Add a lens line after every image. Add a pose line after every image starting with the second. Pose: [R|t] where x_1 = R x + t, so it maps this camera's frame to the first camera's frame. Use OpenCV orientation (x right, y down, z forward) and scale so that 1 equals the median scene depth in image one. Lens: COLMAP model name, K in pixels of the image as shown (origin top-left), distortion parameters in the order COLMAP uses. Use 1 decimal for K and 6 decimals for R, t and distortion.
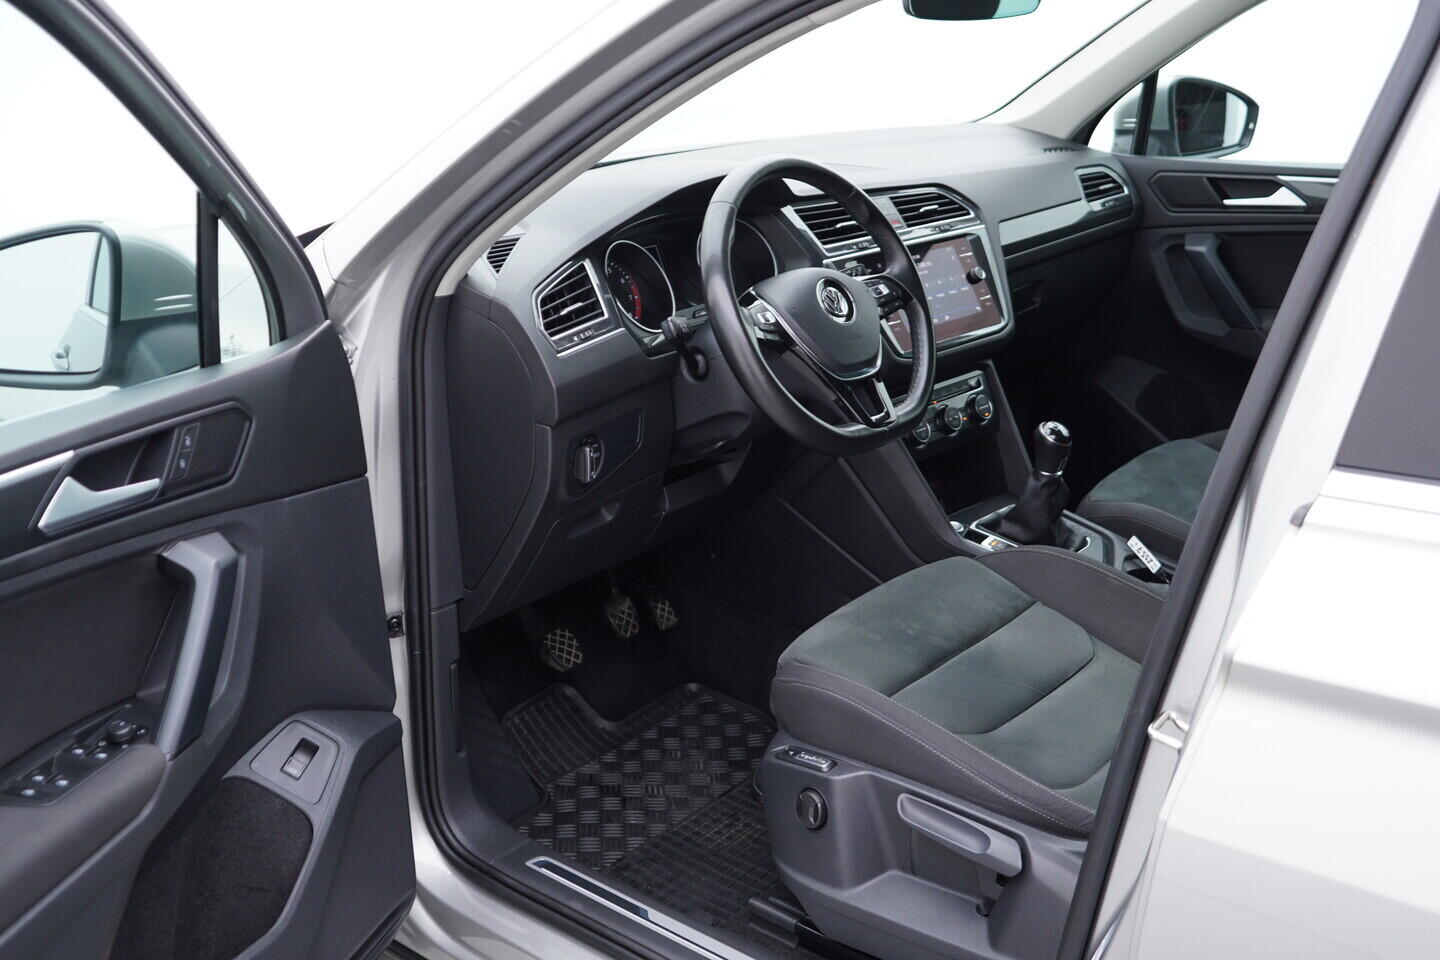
lens RADIAL K [[1539.1, 0, 716.4], [0, 1539.1, 486.6], [0, 0, 1]] dist [0.013500, 0.000000]
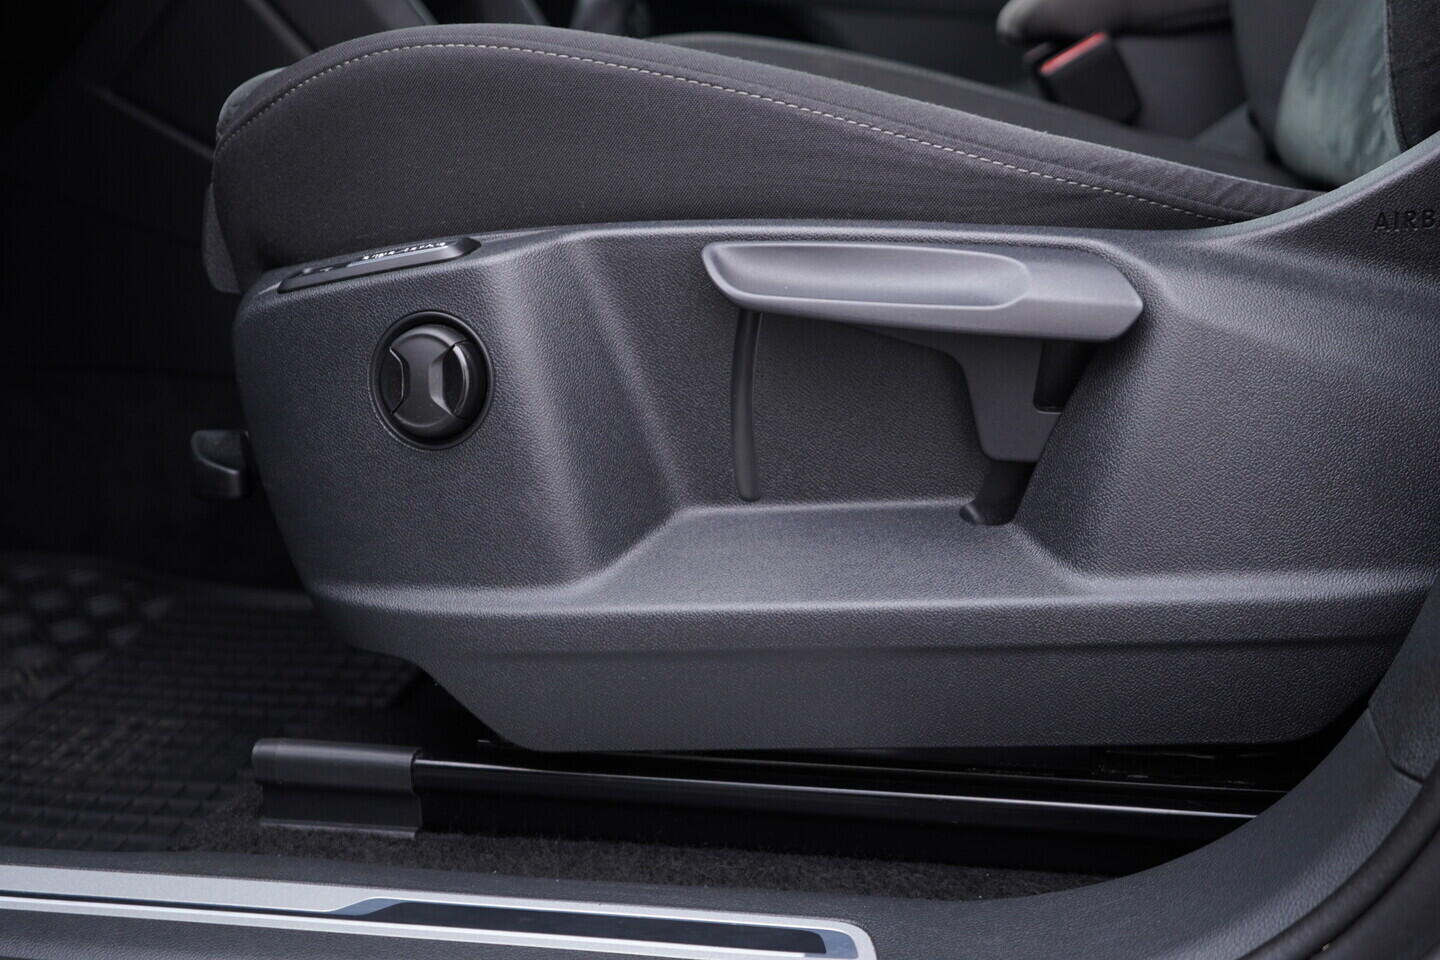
lens RADIAL K [[1539.1, 0, 722.5], [0, 1539.1, 480.5], [0, 0, 1]] dist [0.013500, 0.000000]
pose [[0.866315, -0.136147, 0.480585, -0.048441], [0.179200, 0.982801, -0.044610, 0.258734], [-0.466246, 0.124767, 0.875813, 0.679904]]
